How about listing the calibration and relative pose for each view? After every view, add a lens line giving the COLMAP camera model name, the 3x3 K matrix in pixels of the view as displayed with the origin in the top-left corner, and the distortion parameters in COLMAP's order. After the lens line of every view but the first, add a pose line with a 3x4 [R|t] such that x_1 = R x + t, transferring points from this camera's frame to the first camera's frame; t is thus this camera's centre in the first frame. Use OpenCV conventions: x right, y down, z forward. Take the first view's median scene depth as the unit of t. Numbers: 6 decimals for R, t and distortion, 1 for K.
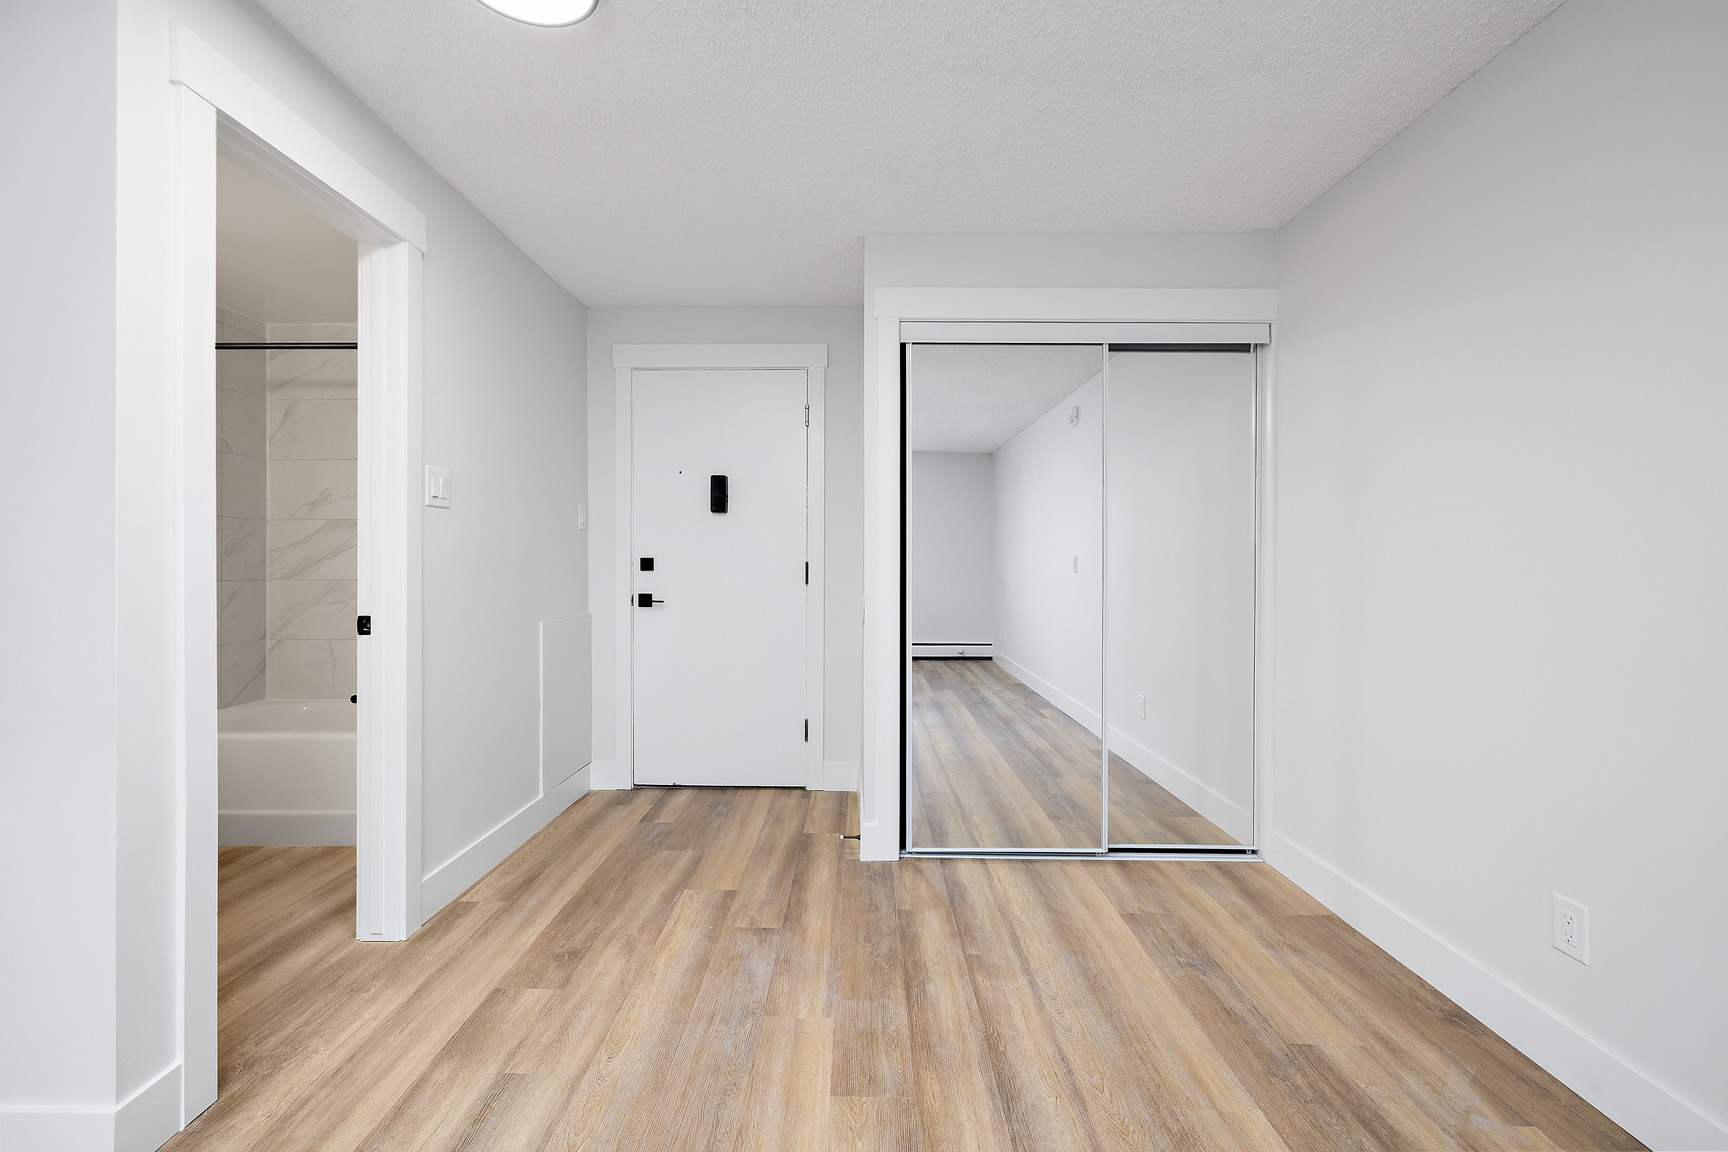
lens RADIAL K [[727.0, 0, 855.6], [0, 727.0, 561.2], [0, 0, 1]] dist [0.000709, 0.000359]
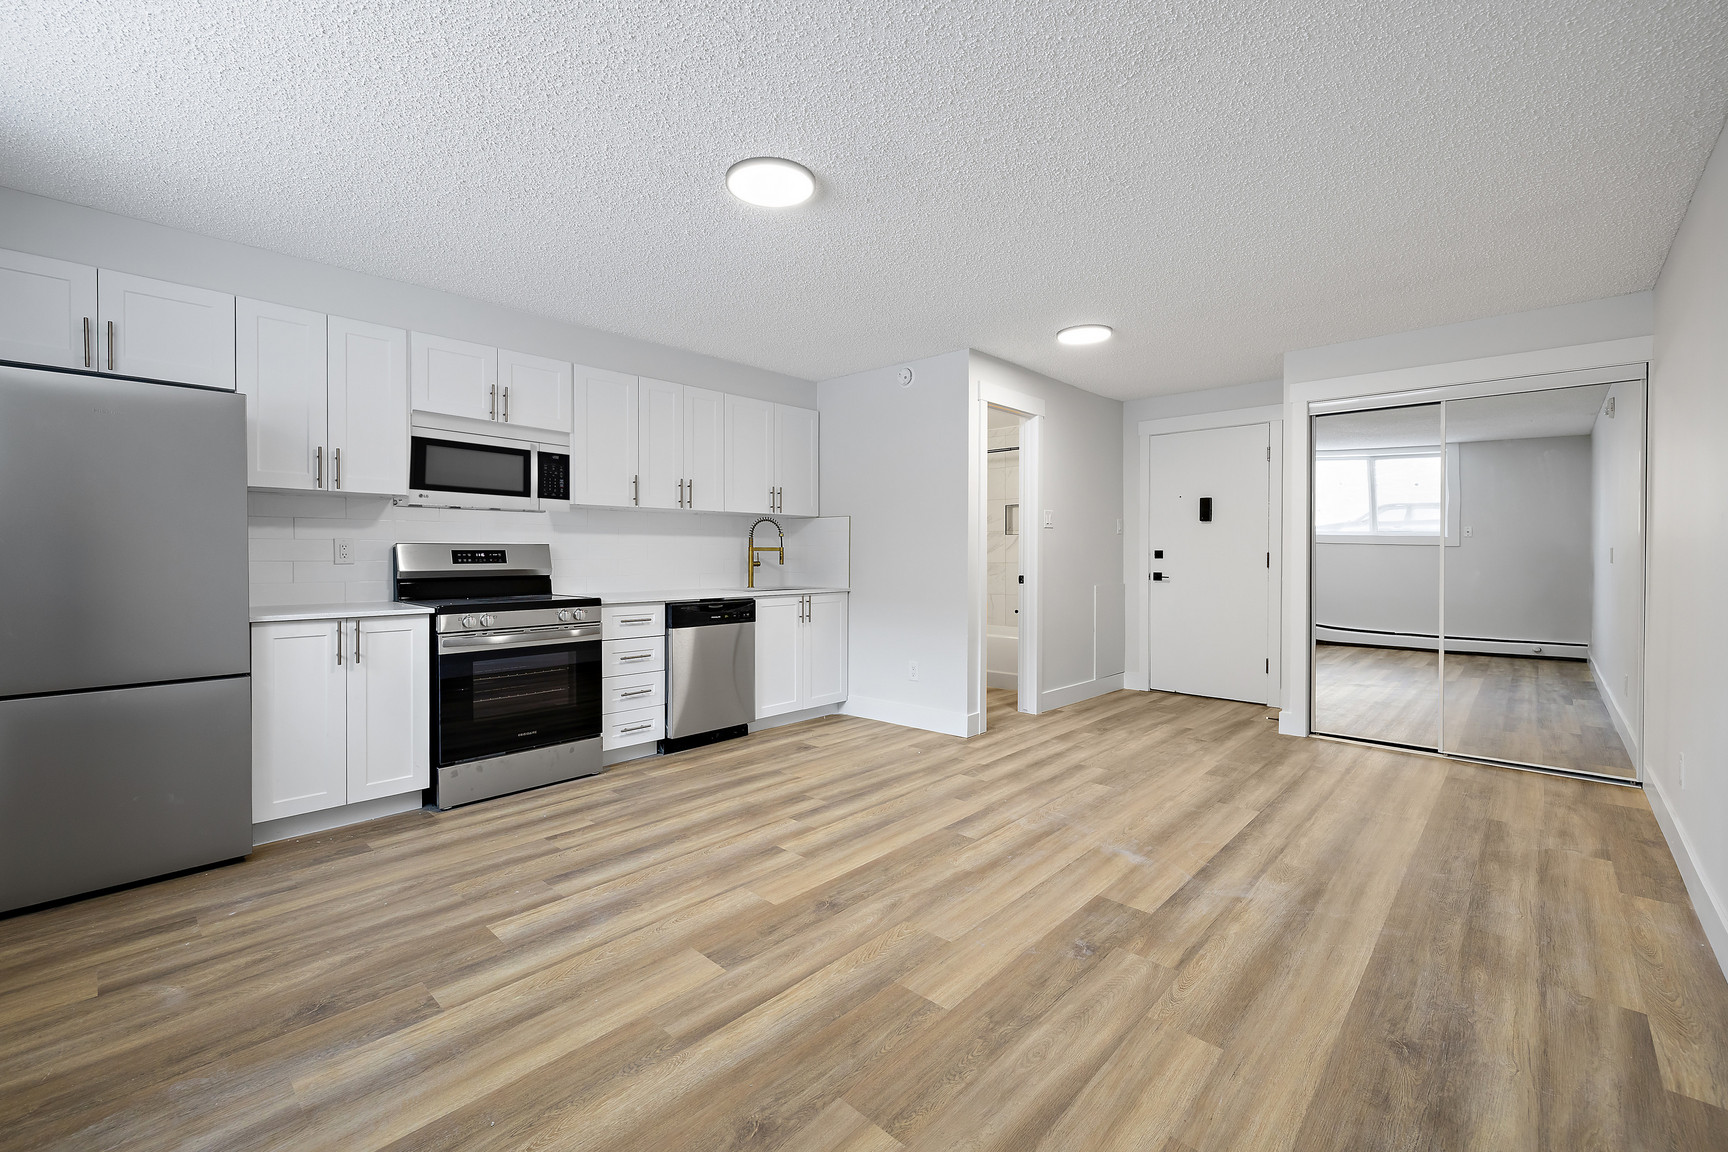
lens RADIAL K [[727.0, 0, 855.6], [0, 727.0, 561.2], [0, 0, 1]] dist [0.000709, 0.000359]
pose [[0.735207, 0.005126, -0.677823, 0.405414], [0.001269, 0.999959, 0.008939, 0.004381], [0.677841, -0.007432, 0.735171, -0.840093]]
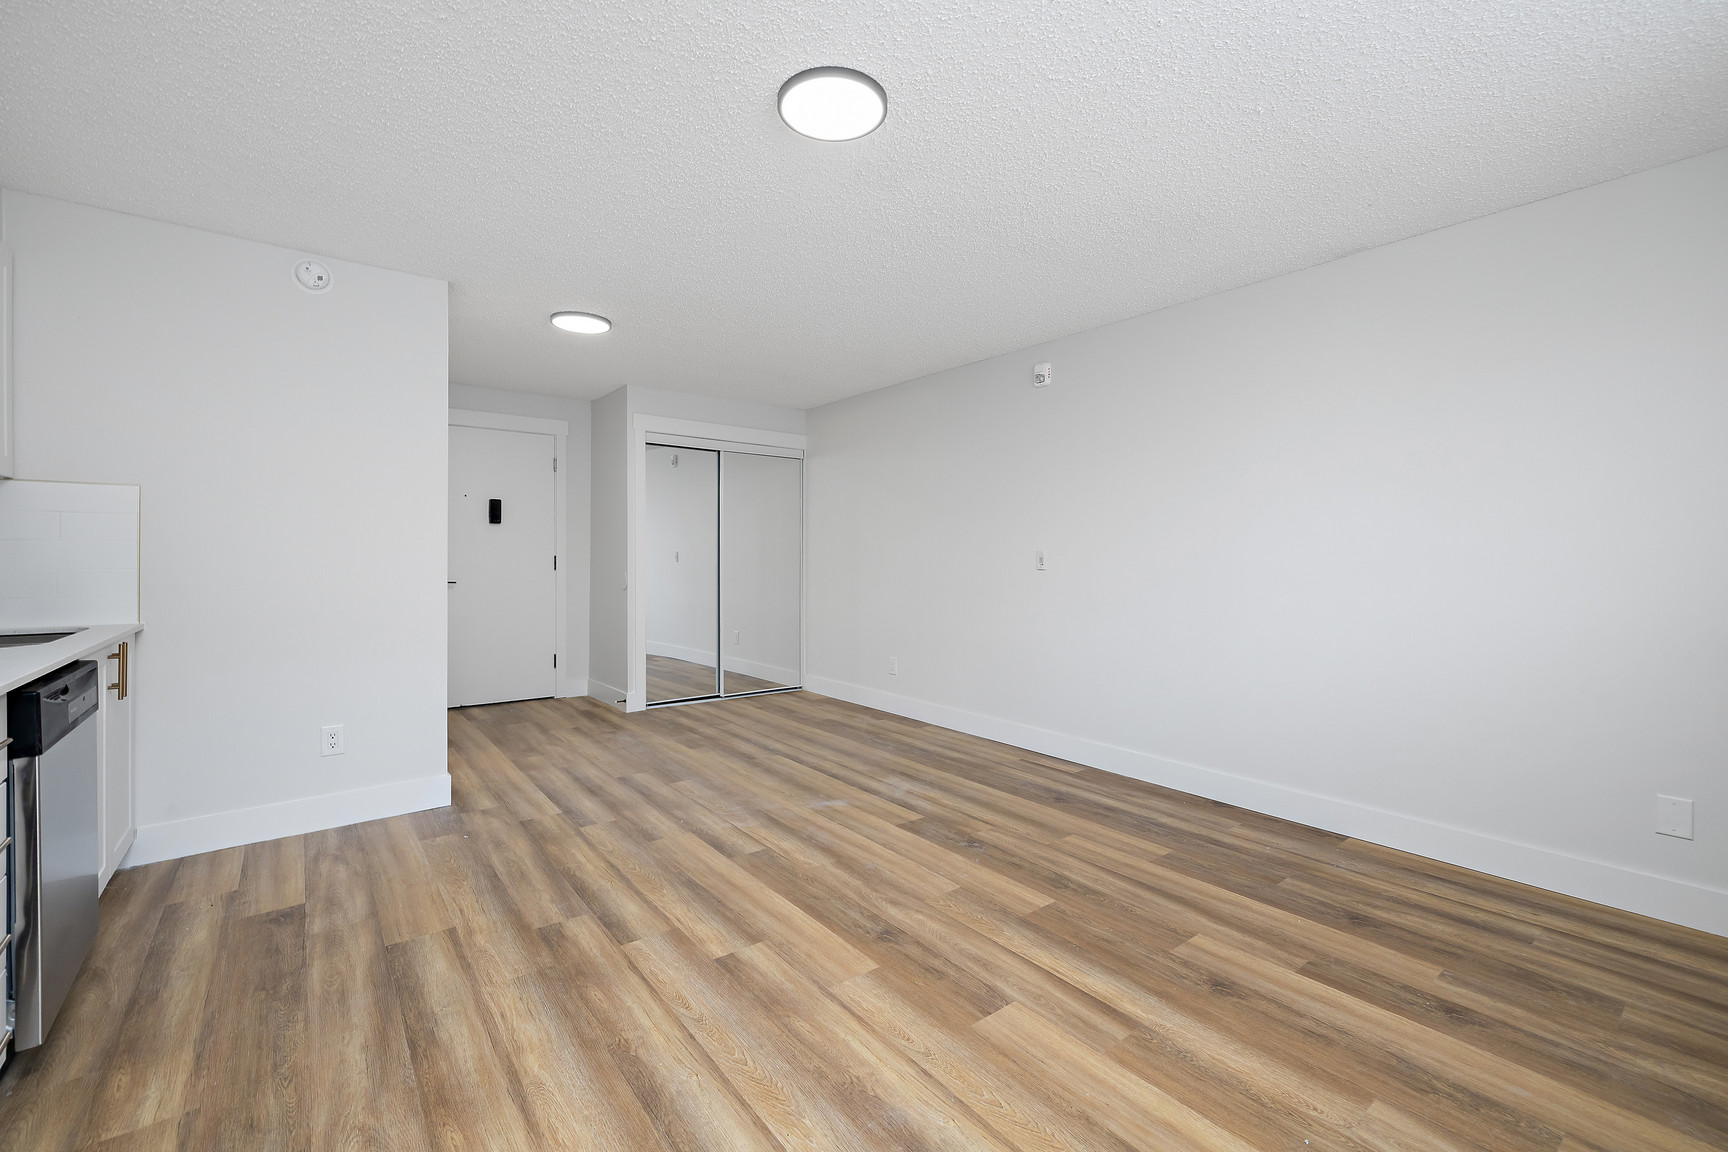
lens RADIAL K [[722.4, 0, 857.4], [0, 722.4, 559.5], [0, 0, 1]] dist [-0.000360, 0.000145]
pose [[0.785152, -0.002760, 0.619297, -0.670532], [-0.000775, 0.999985, 0.005440, -0.000608], [-0.619303, -0.004751, 0.785138, -0.837762]]
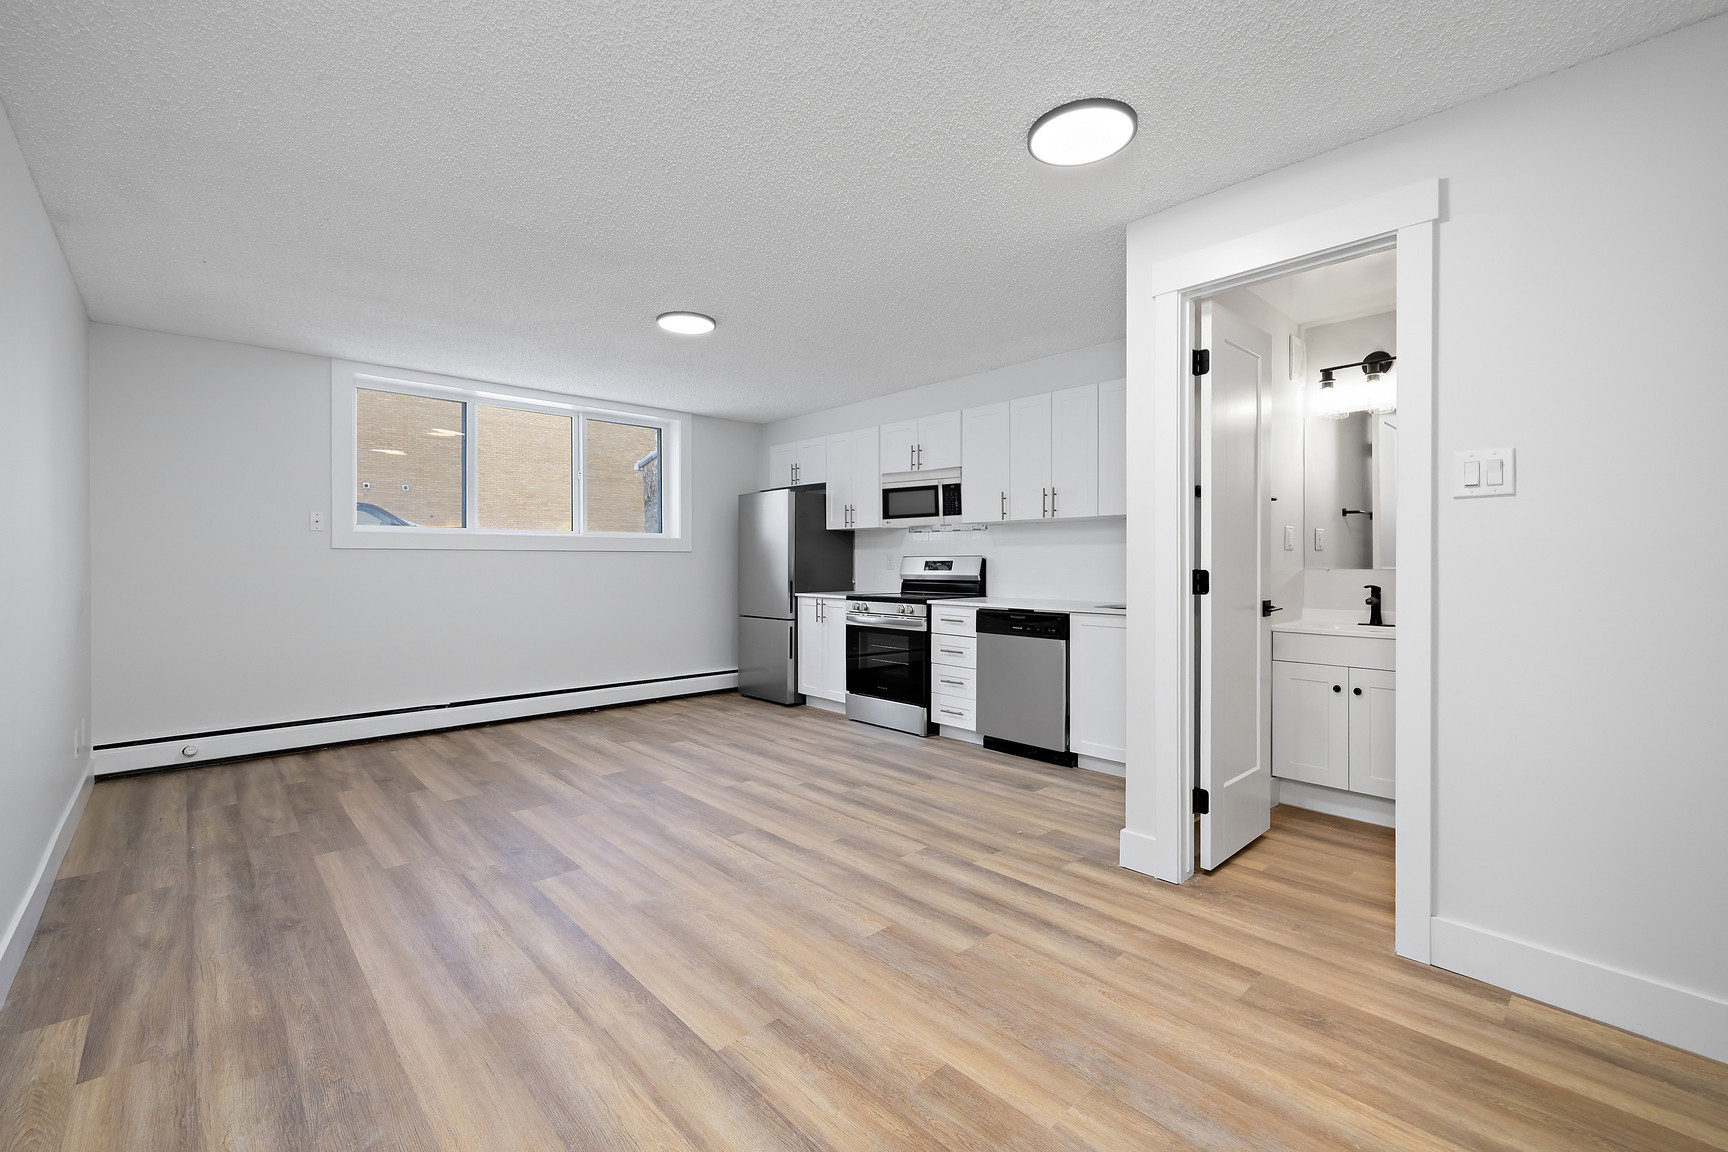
lens RADIAL K [[730.4, 0, 858.6], [0, 730.4, 564.1], [0, 0, 1]] dist [0.000289, 0.000362]
pose [[-0.729296, -0.000701, -0.684198, 0.430013], [-0.002291, 0.999996, 0.001418, 0.001801], [0.684195, 0.002602, -0.729295, 0.917540]]
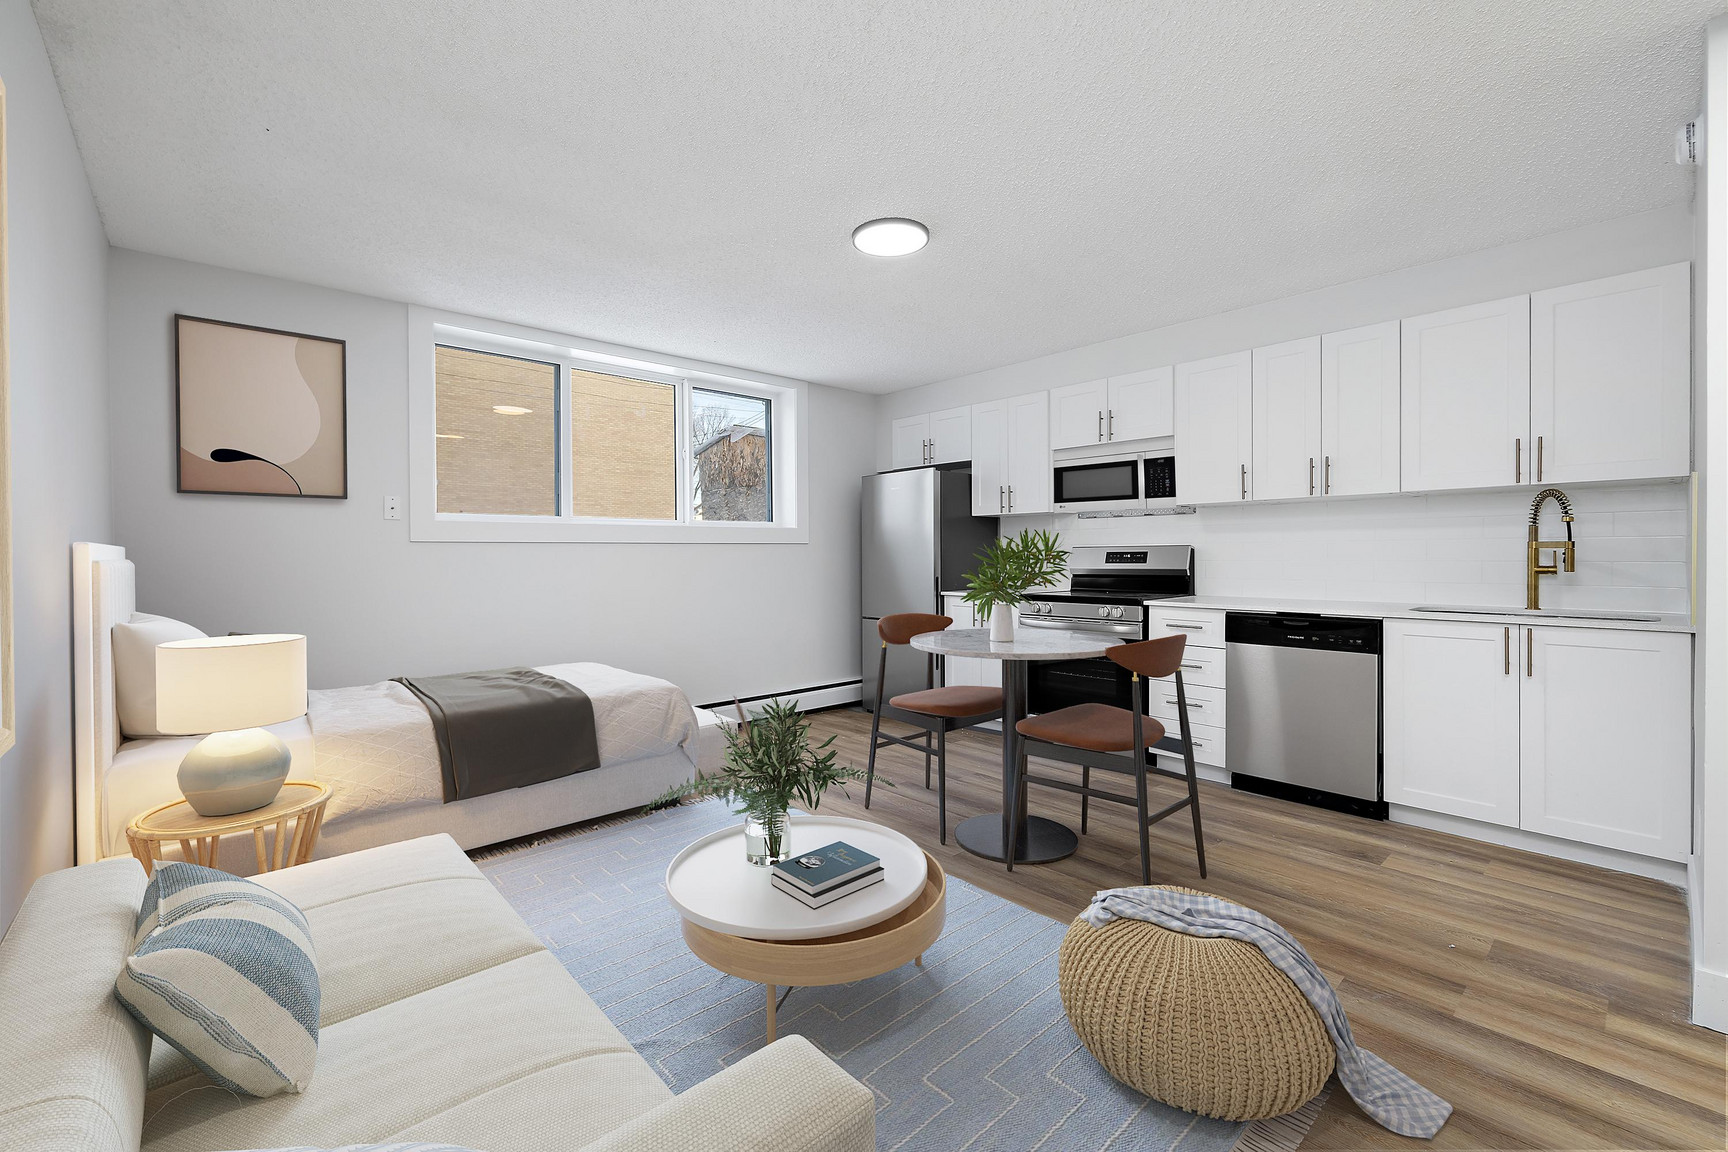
lens RADIAL K [[722.4, 0, 857.4], [0, 722.4, 559.5], [0, 0, 1]] dist [-0.000360, 0.000145]
pose [[-0.739293, 0.006602, -0.673351, 0.450947], [0.004532, 0.999978, 0.004829, 0.001717], [0.673368, 0.000518, -0.739307, 0.433720]]
